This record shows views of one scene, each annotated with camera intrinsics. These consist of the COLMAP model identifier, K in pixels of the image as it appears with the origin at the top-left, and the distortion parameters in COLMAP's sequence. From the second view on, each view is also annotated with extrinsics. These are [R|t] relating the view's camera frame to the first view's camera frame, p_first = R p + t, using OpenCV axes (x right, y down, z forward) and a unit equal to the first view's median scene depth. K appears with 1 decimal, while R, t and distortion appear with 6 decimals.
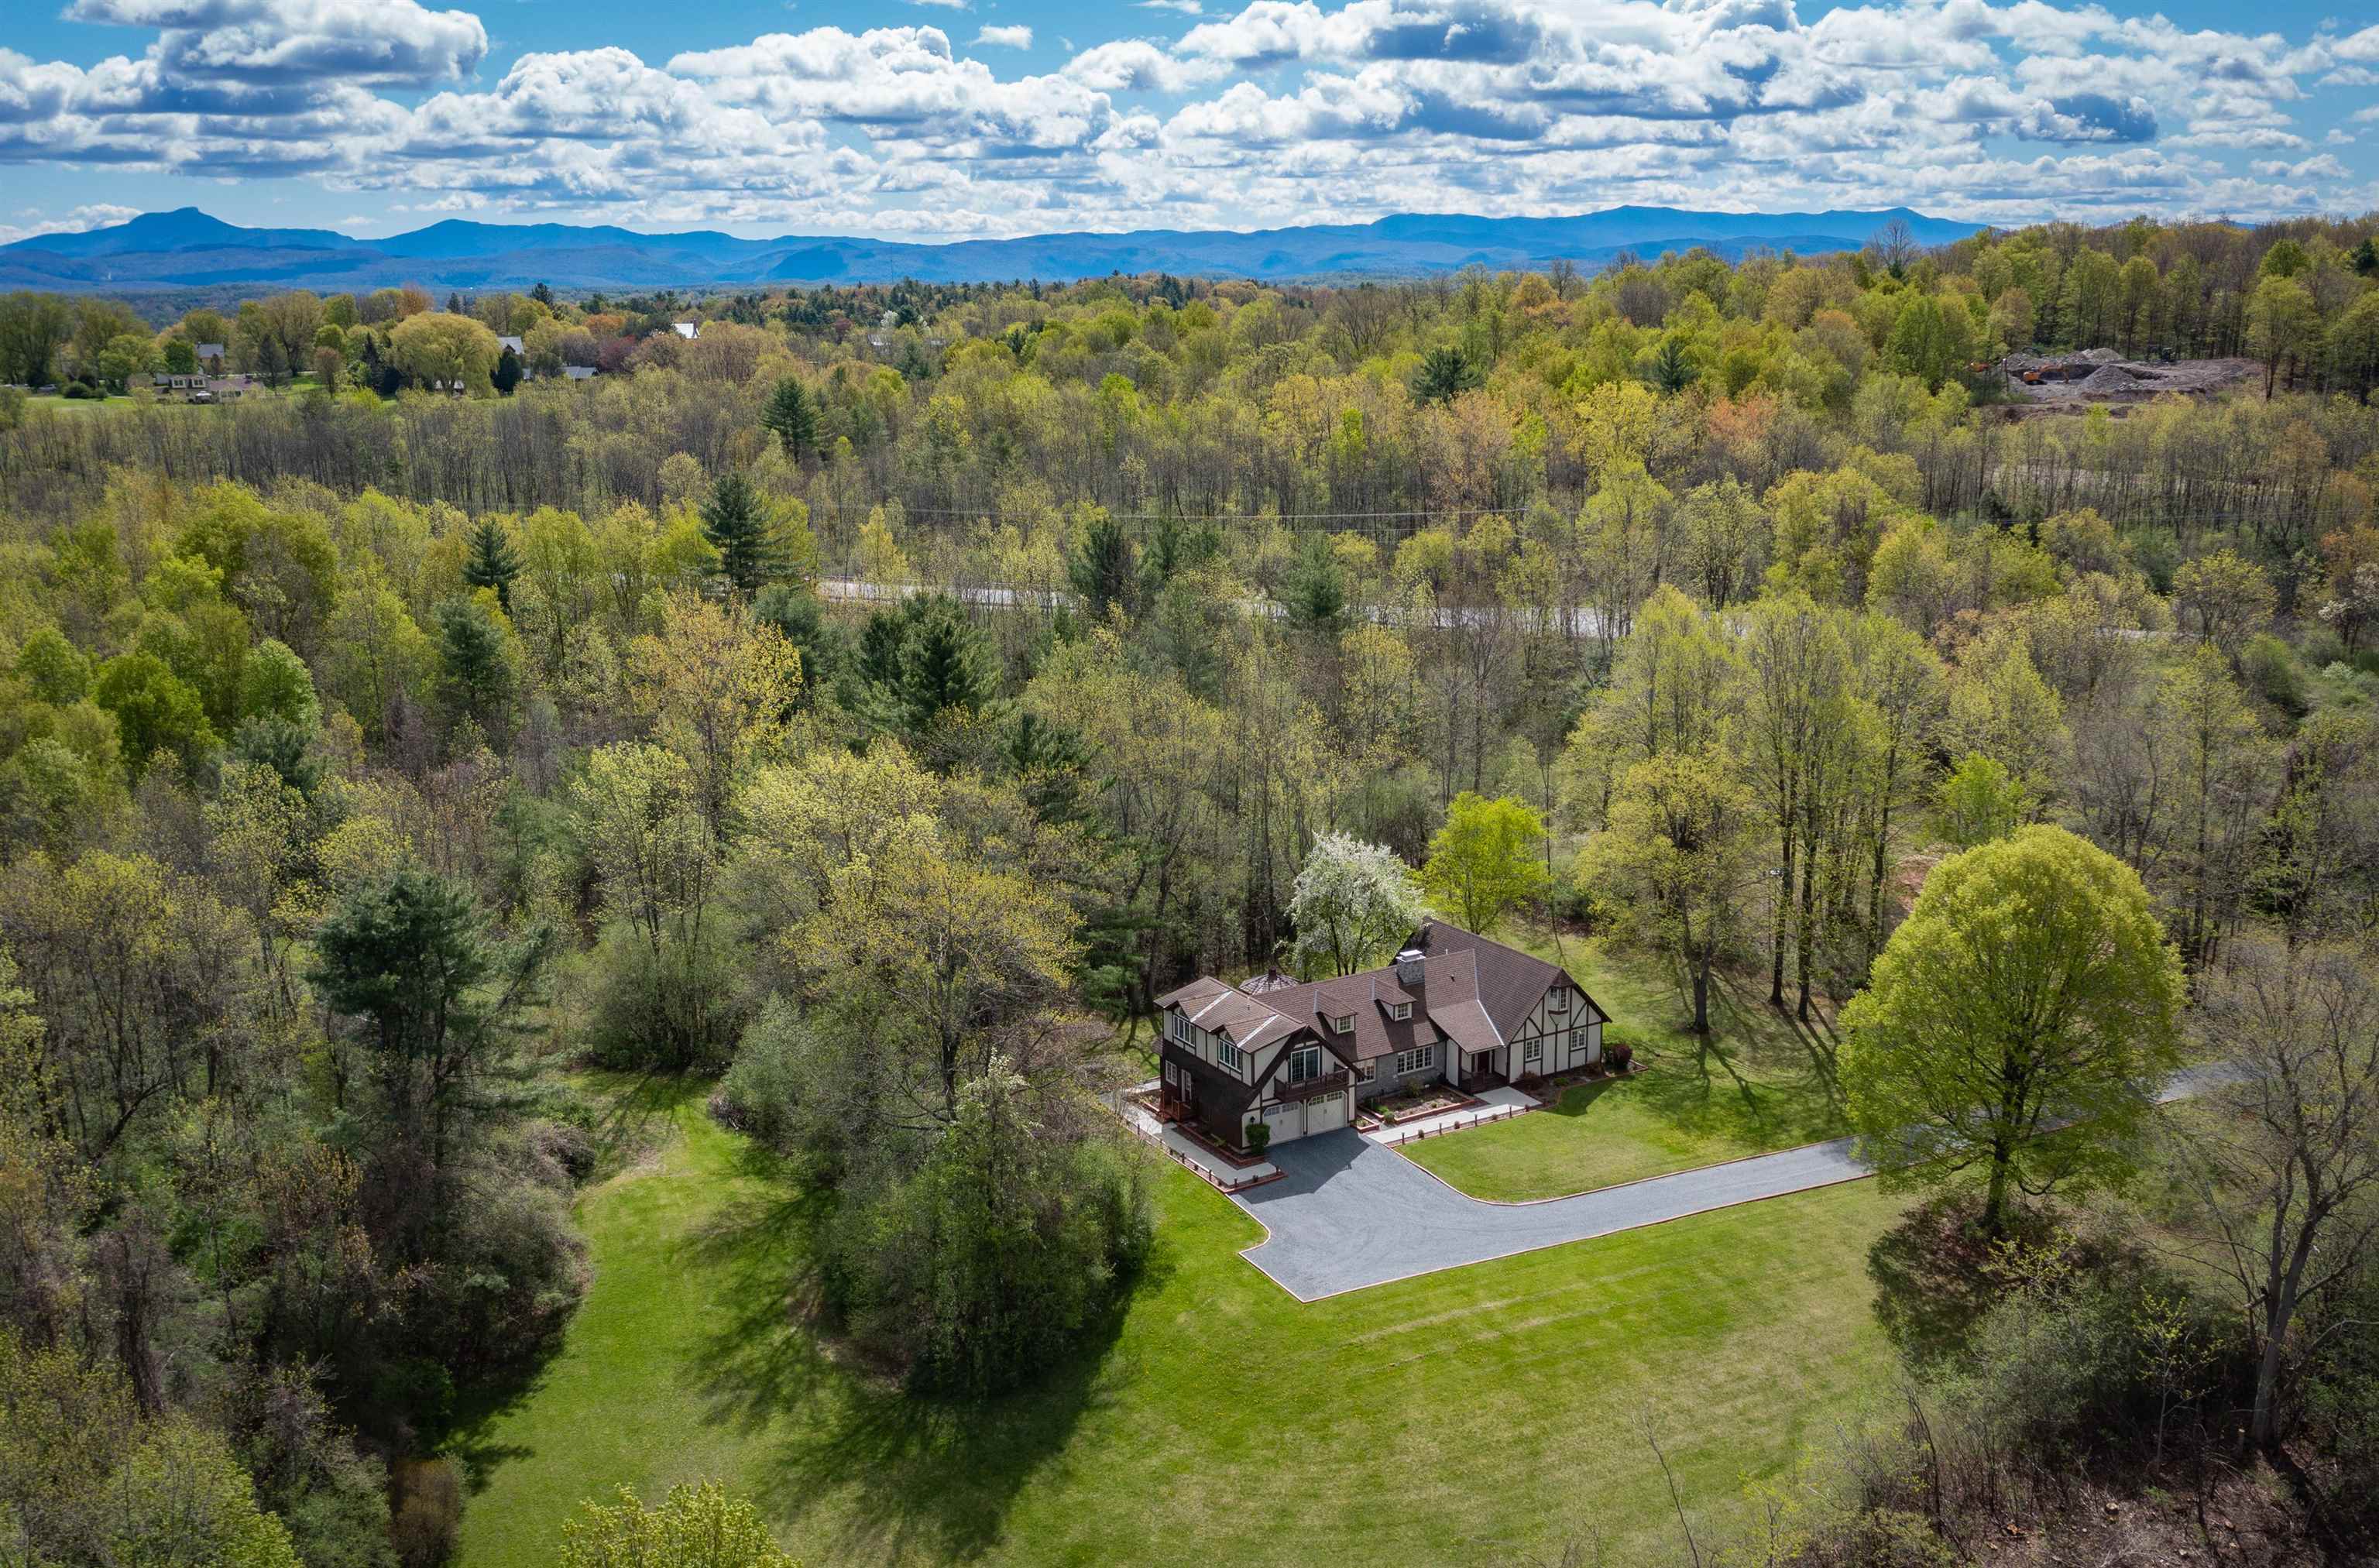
lens RADIAL K [[2368.5, 0, 1186.0], [0, 2368.5, 784.7], [0, 0, 1]] dist [0.012833, 0.000000]
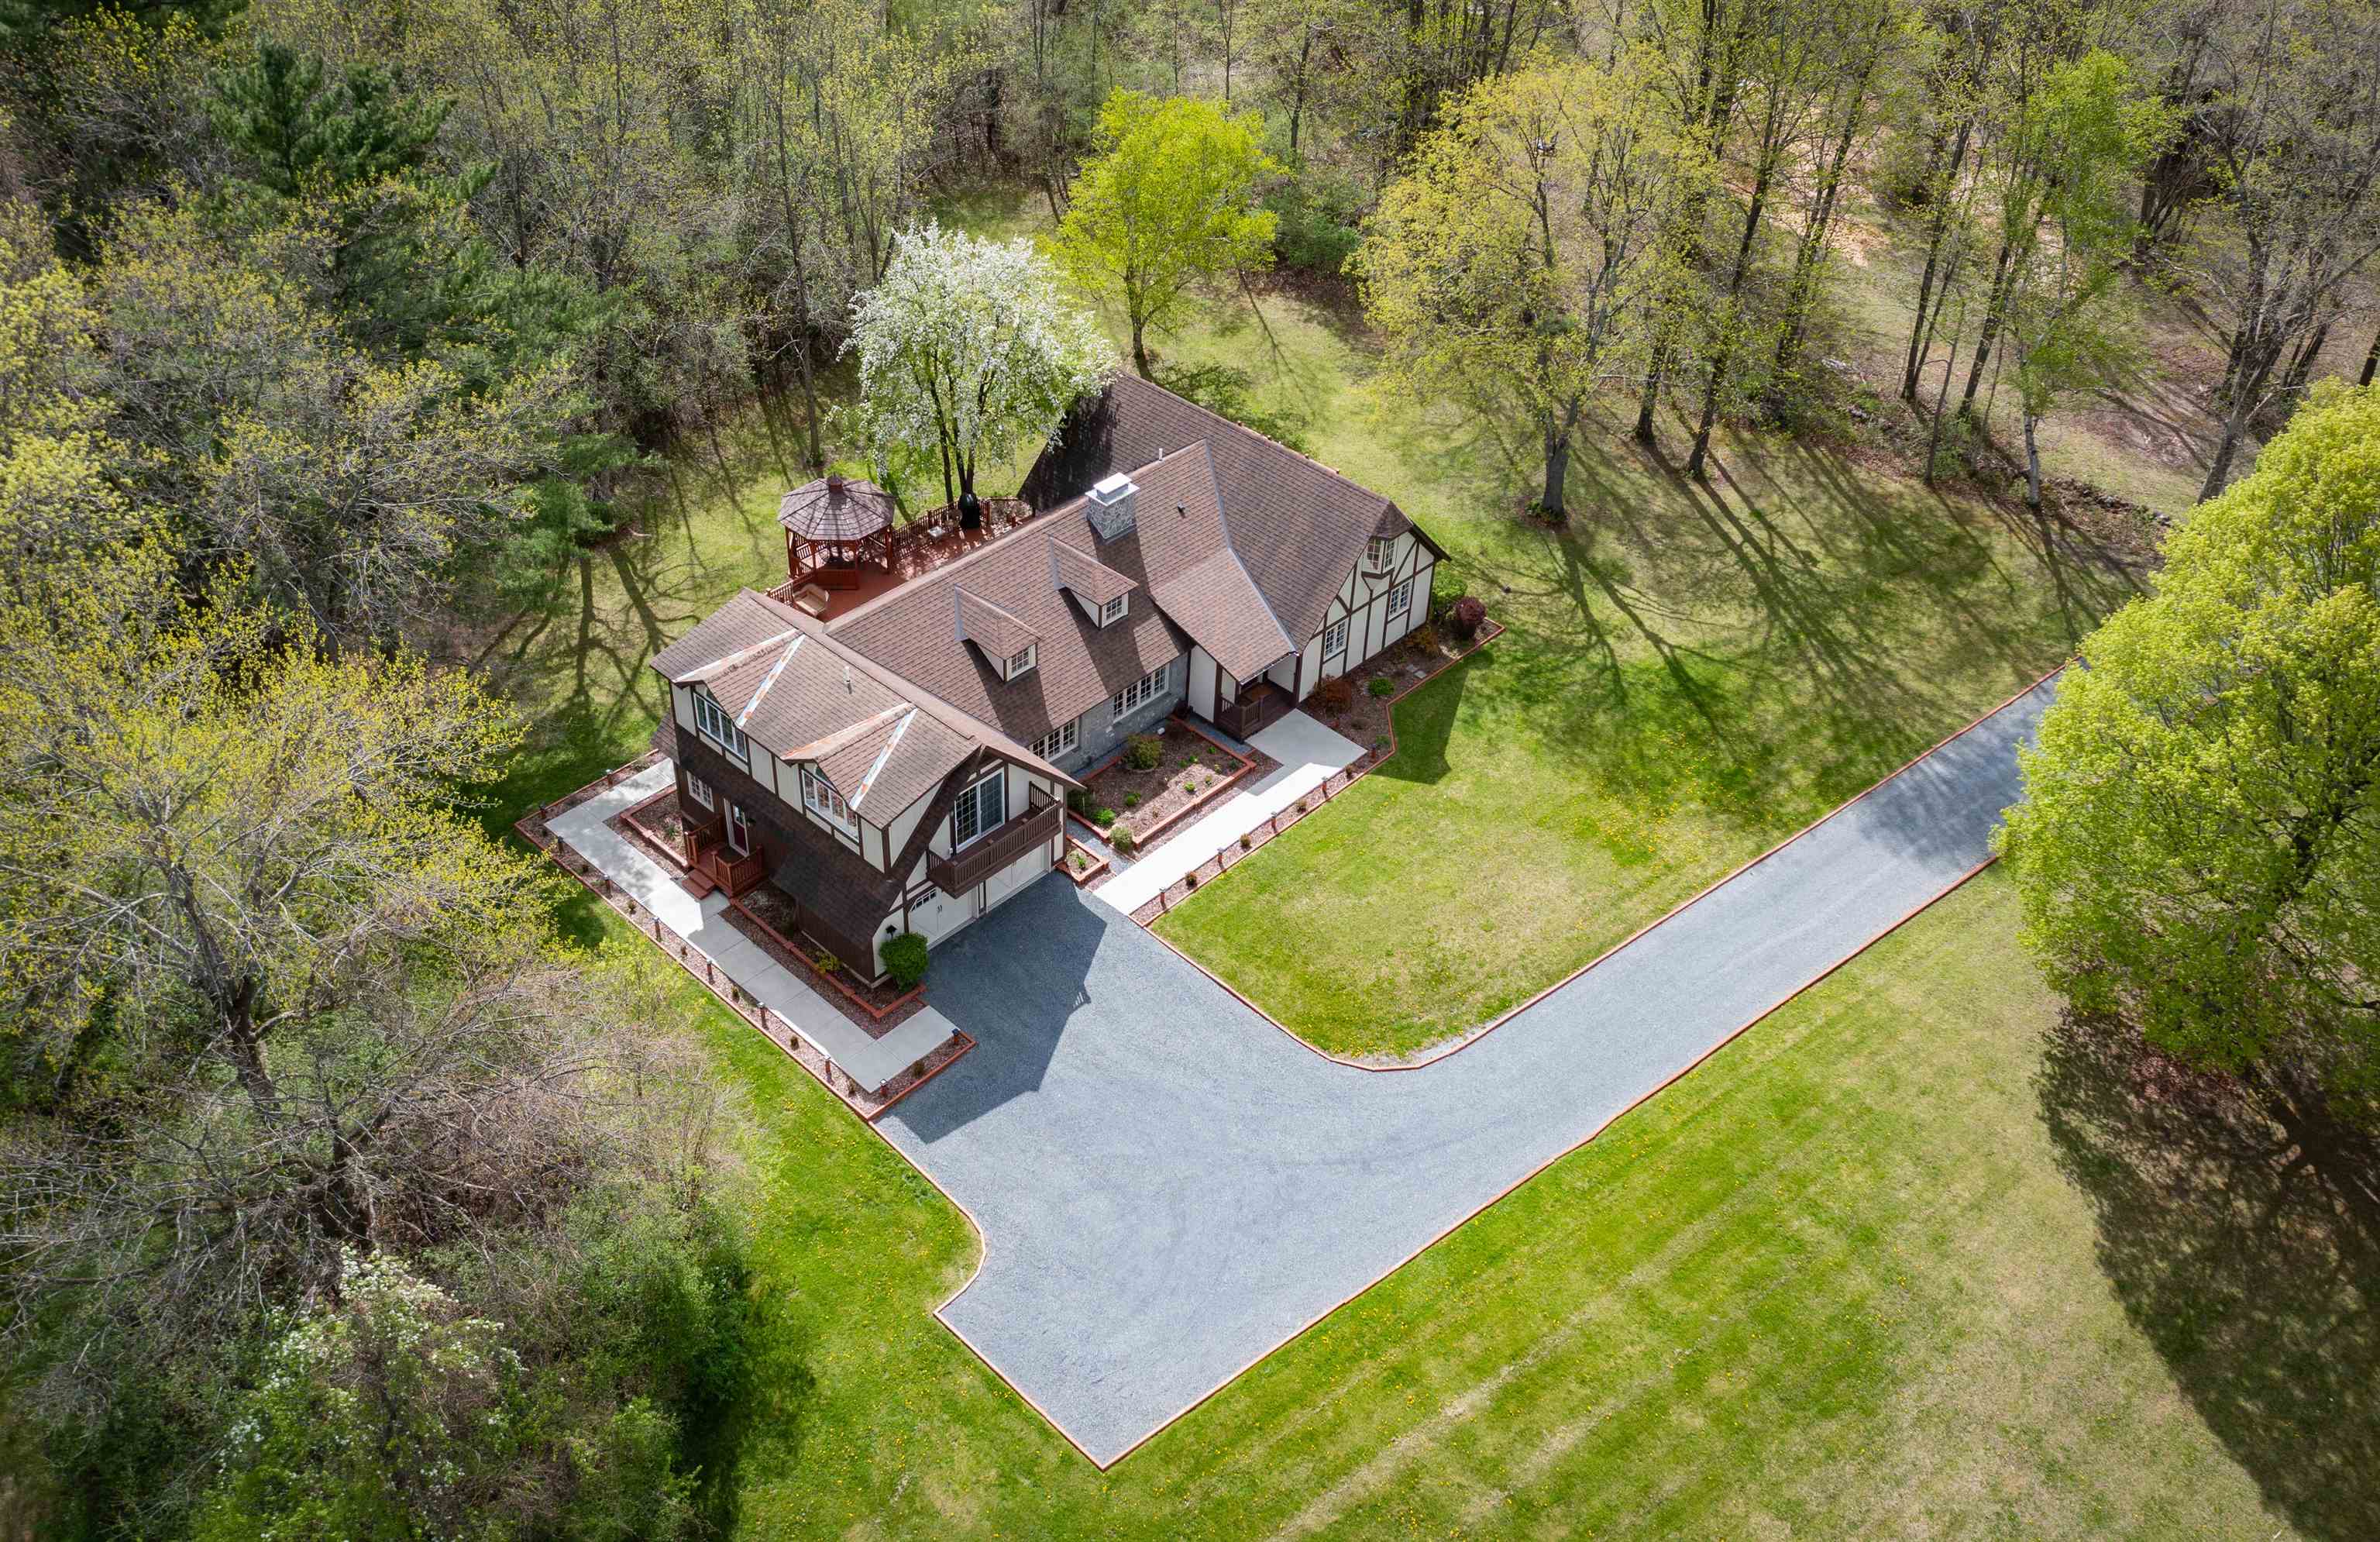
lens RADIAL K [[2195.6, 0, 1191.9], [0, 2195.6, 781.1], [0, 0, 1]] dist [-0.000101, 0.000000]
pose [[0.959932, -0.135515, 0.245287, -0.020844], [0.015152, 0.899118, 0.437443, -0.090937], [-0.279822, -0.416199, 0.865146, 0.553535]]
